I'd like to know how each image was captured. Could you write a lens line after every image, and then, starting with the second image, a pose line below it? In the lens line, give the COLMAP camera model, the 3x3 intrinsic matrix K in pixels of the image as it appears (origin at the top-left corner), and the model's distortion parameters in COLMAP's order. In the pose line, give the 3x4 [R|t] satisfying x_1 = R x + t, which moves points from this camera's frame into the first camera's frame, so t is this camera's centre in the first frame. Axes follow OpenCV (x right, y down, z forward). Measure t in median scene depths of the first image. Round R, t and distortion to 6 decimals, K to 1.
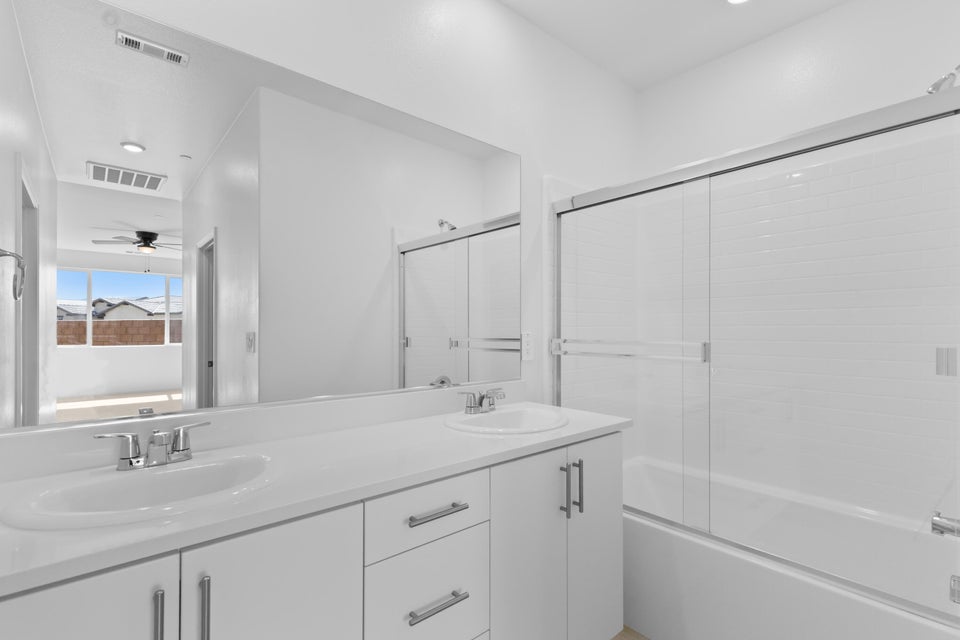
lens RADIAL K [[445.0, 0, 484.0], [0, 445.0, 332.9], [0, 0, 1]] dist [0.009208, -0.000820]
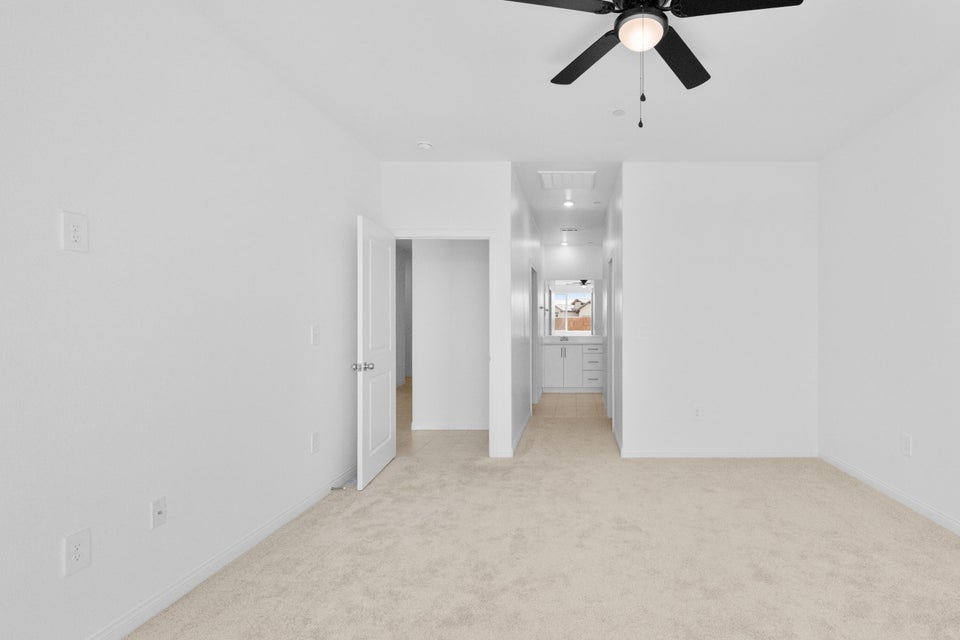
lens RADIAL K [[440.0, 0, 479.9], [0, 440.0, 327.1], [0, 0, 1]] dist [0.009232, 0.000170]
pose [[0.598594, 0.005682, -0.801033, 0.705484], [0.000321, 0.999973, 0.007333, -0.001431], [0.801053, -0.004647, 0.598576, -0.742120]]
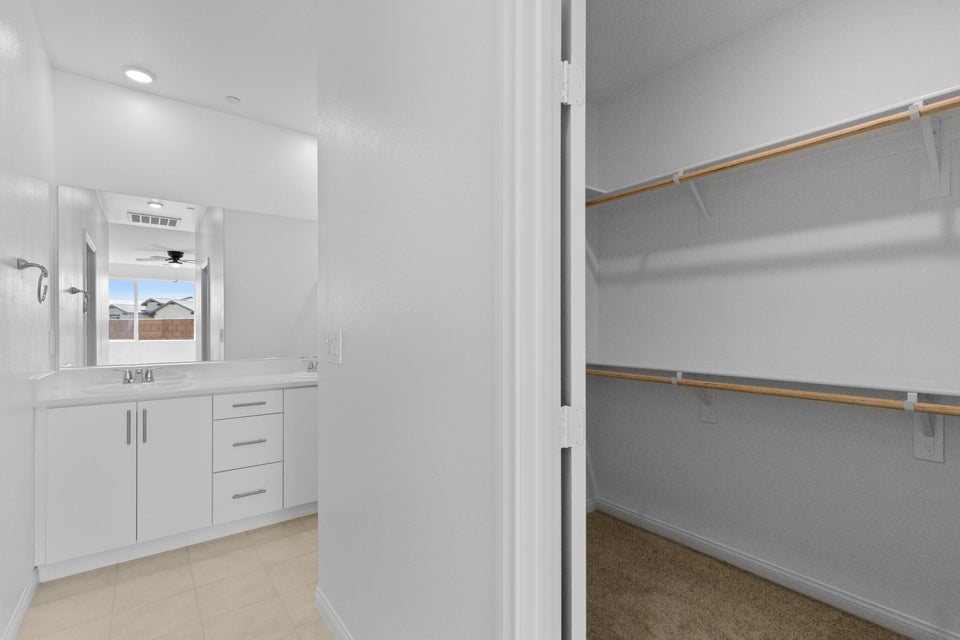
lens RADIAL K [[440.0, 0, 479.9], [0, 440.0, 327.1], [0, 0, 1]] dist [0.009232, 0.000170]
pose [[0.997469, -0.004656, -0.070957, 0.209703], [0.004427, 0.999984, -0.003387, 0.001204], [0.070972, 0.003065, 0.997474, -0.206747]]
